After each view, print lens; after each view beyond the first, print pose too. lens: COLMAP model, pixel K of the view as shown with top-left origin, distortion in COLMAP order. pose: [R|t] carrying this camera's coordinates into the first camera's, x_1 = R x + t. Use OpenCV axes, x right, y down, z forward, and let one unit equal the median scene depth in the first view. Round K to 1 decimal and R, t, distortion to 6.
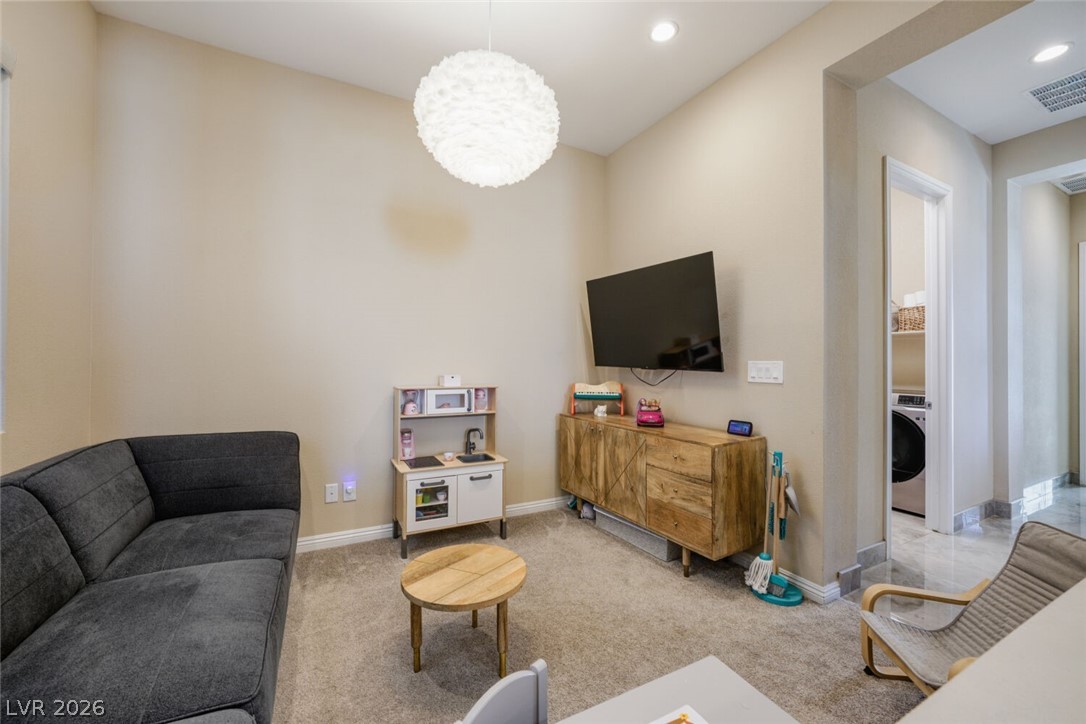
lens RADIAL K [[429.5, 0, 540.4], [0, 429.5, 356.2], [0, 0, 1]] dist [-0.019022, 0.005822]
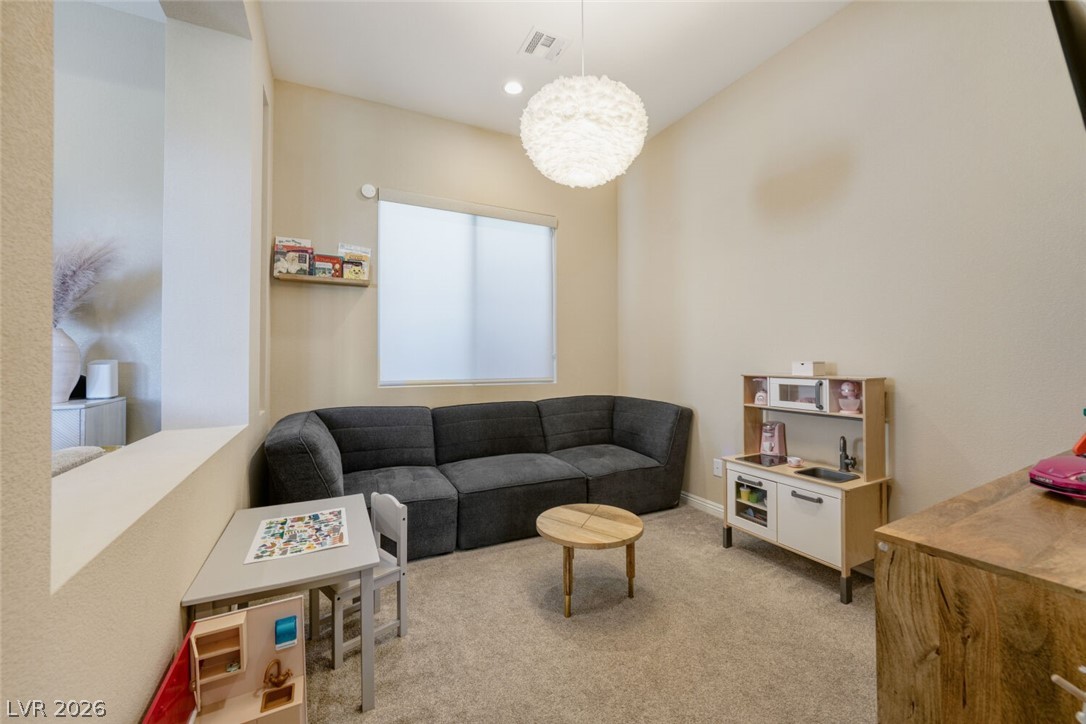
lens RADIAL K [[429.5, 0, 540.4], [0, 429.5, 356.2], [0, 0, 1]] dist [-0.019022, 0.005822]
pose [[-0.034557, -0.021094, -0.999180, 0.648511], [0.020666, 0.999548, -0.021816, 0.044967], [0.999189, -0.021403, -0.034106, 0.585516]]
